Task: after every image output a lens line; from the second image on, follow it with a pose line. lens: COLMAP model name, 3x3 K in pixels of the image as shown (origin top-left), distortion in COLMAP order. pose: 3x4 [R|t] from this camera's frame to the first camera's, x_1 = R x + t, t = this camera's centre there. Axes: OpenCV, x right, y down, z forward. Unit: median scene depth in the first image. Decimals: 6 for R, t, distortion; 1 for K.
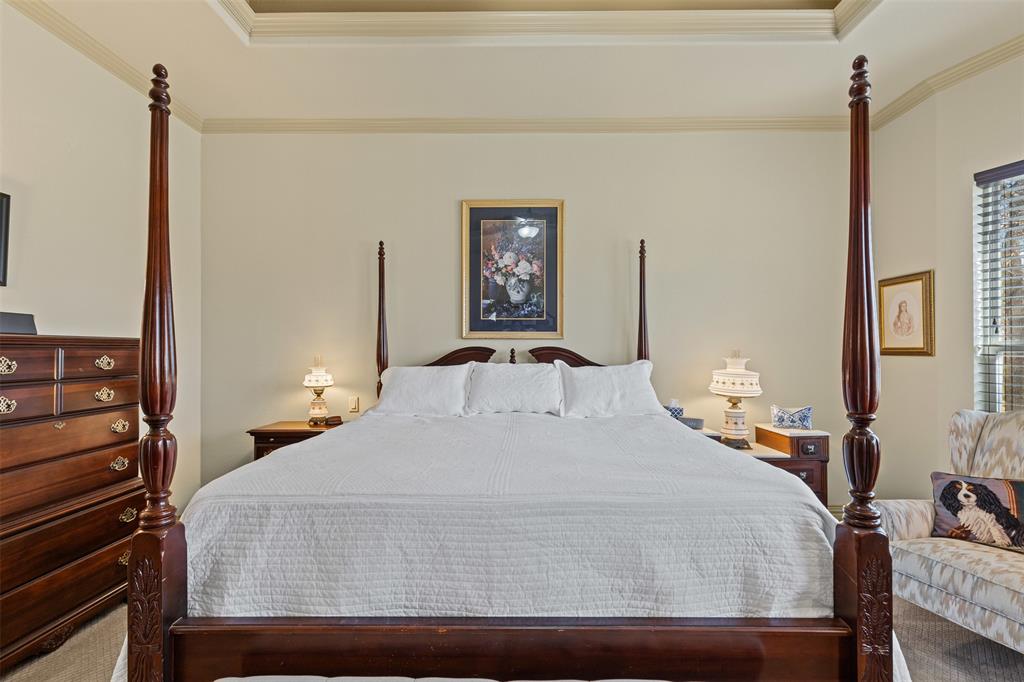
lens RADIAL K [[460.8, 0, 517.4], [0, 460.8, 343.2], [0, 0, 1]] dist [0.005947, -0.000463]
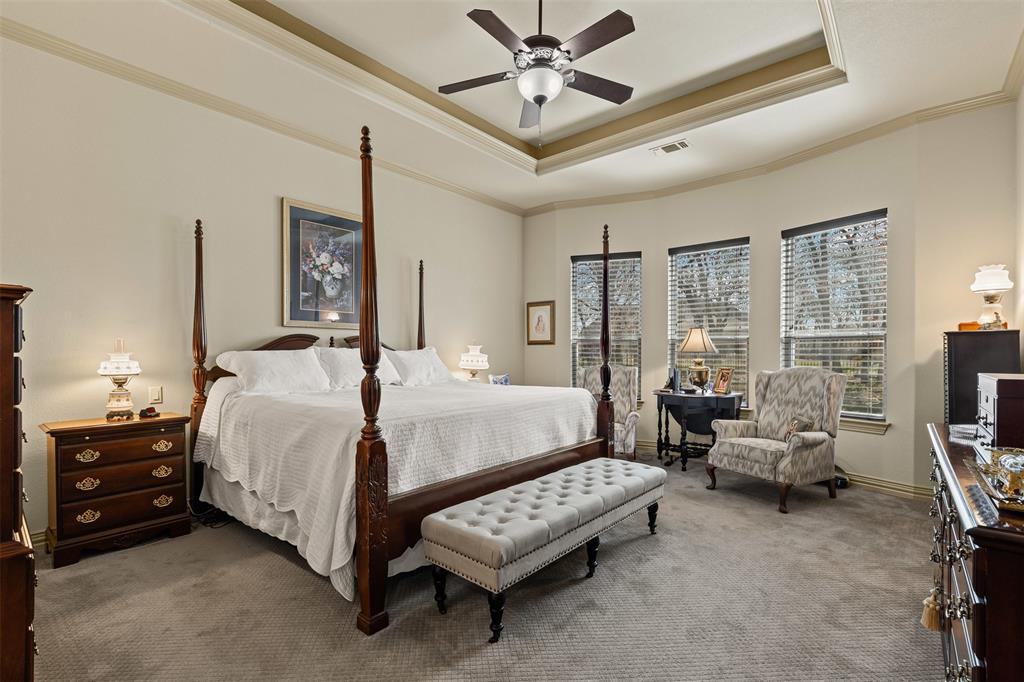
lens RADIAL K [[460.8, 0, 521.1], [0, 460.8, 349.6], [0, 0, 1]] dist [0.005947, -0.000463]
pose [[0.636821, 0.001418, 0.771010, -0.608118], [-0.007863, 0.999958, 0.004655, 0.036067], [-0.770972, -0.009027, 0.636806, -0.117979]]
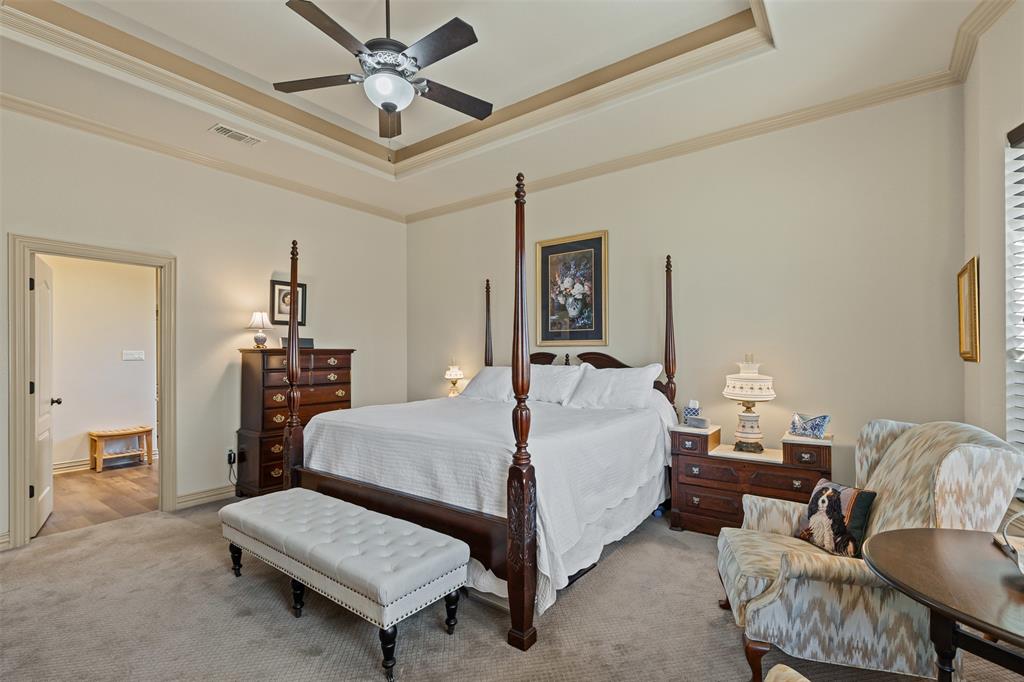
lens RADIAL K [[460.8, 0, 518.5], [0, 460.8, 347.9], [0, 0, 1]] dist [0.005947, -0.000463]
pose [[0.812398, -0.010074, -0.583017, 0.623118], [0.009951, 0.999945, -0.003412, -0.001601], [0.583019, -0.003030, 0.812453, -0.112925]]
